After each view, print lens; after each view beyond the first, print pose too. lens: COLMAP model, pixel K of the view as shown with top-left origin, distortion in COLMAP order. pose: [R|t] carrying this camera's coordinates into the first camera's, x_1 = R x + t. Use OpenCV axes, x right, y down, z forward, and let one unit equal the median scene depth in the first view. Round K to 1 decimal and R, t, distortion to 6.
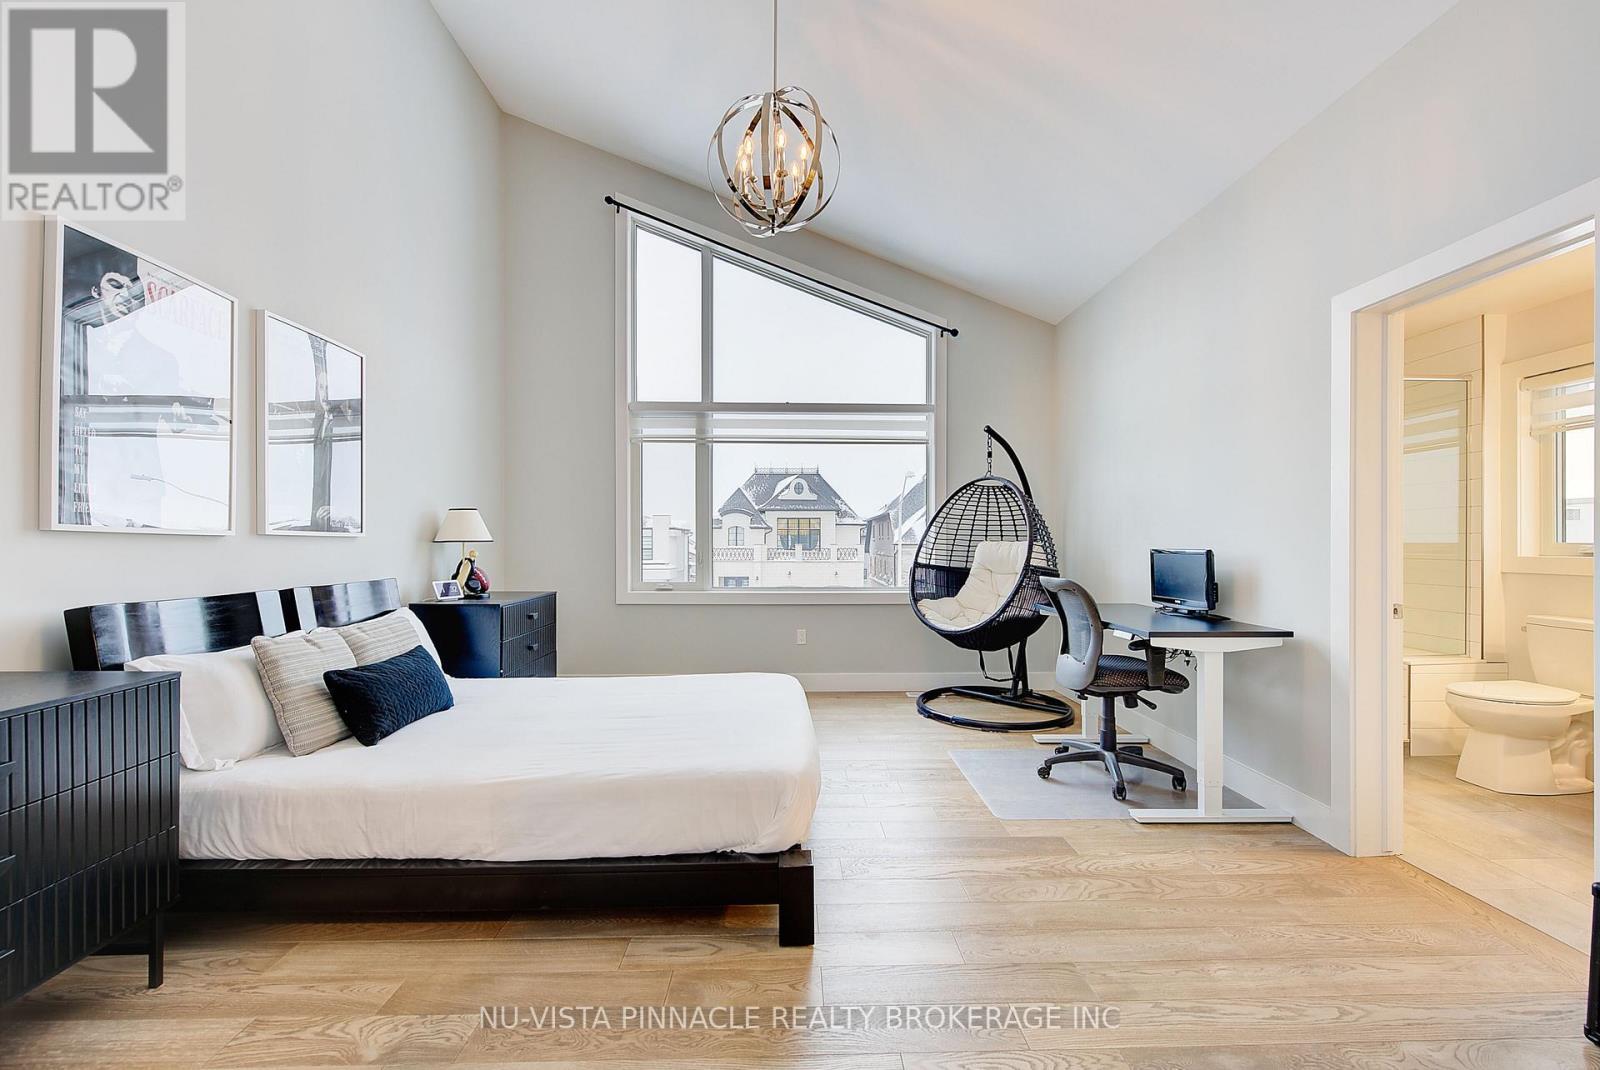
lens RADIAL K [[678.8, 0, 773.6], [0, 678.8, 534.8], [0, 0, 1]] dist [0.000955, -0.000335]
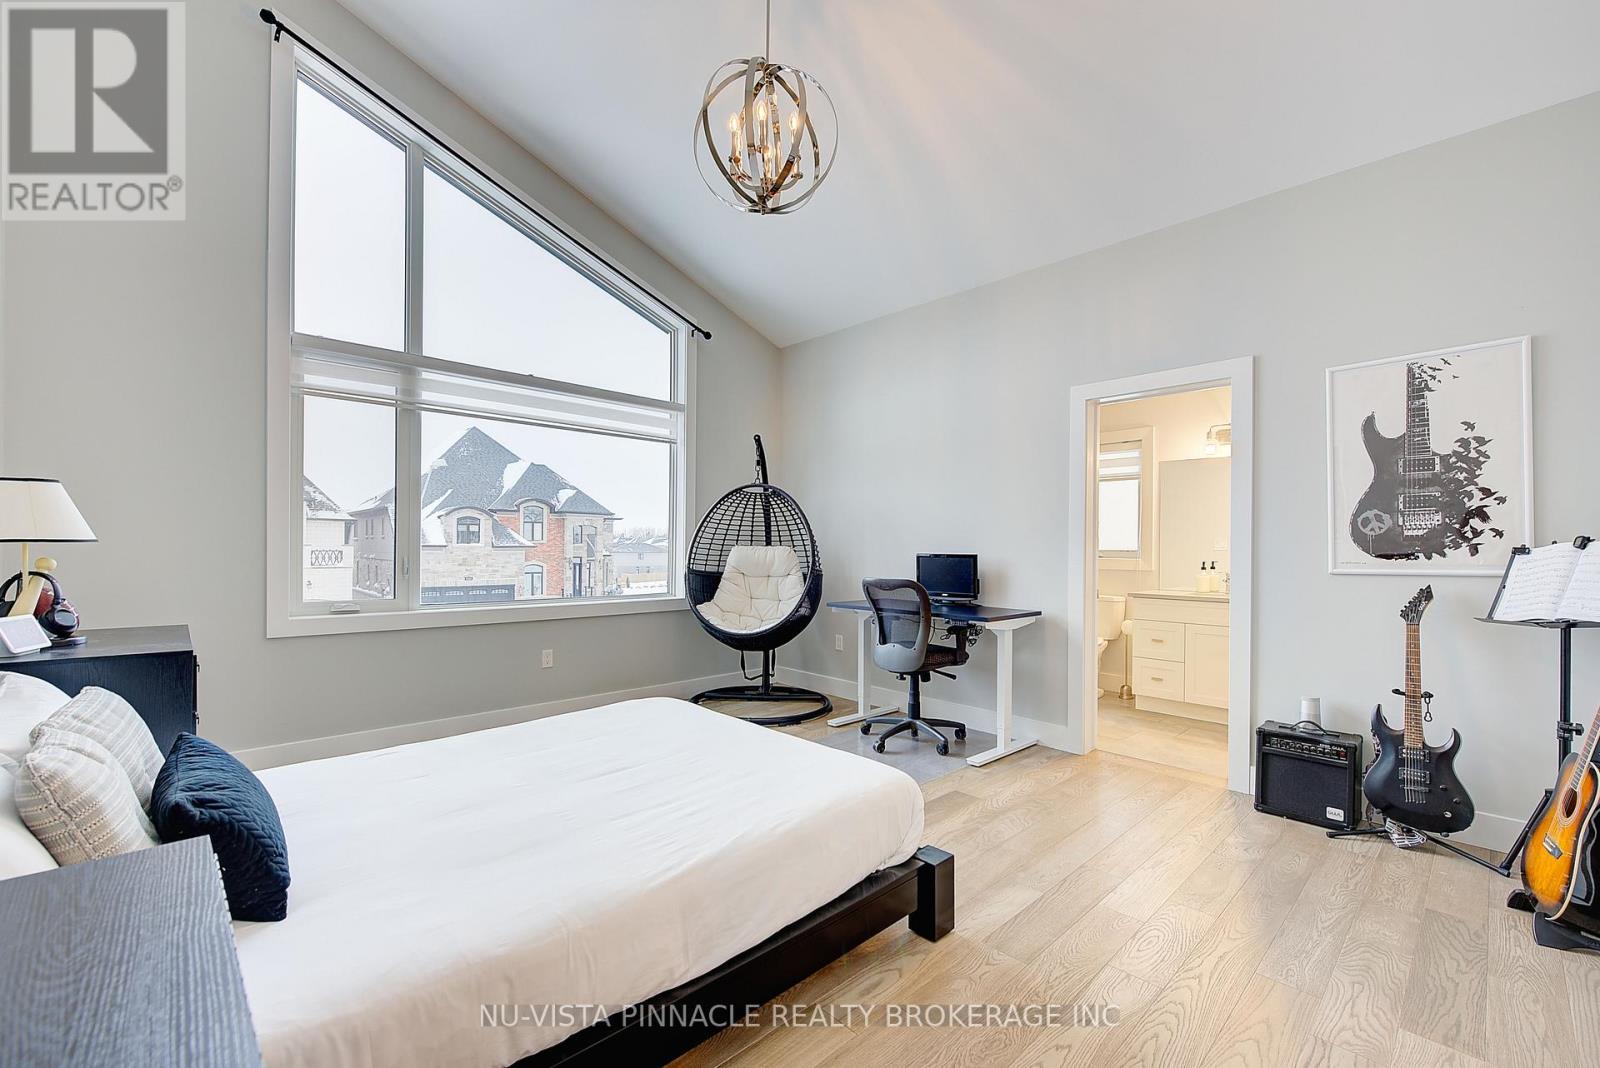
lens RADIAL K [[732.0, 0, 775.3], [0, 732.0, 535.9], [0, 0, 1]] dist [-0.001350, -0.000845]
pose [[0.700373, 0.015714, 0.713604, -0.437678], [-0.016555, 0.999846, -0.005770, 0.000091], [-0.713585, -0.007773, 0.700525, 0.182594]]
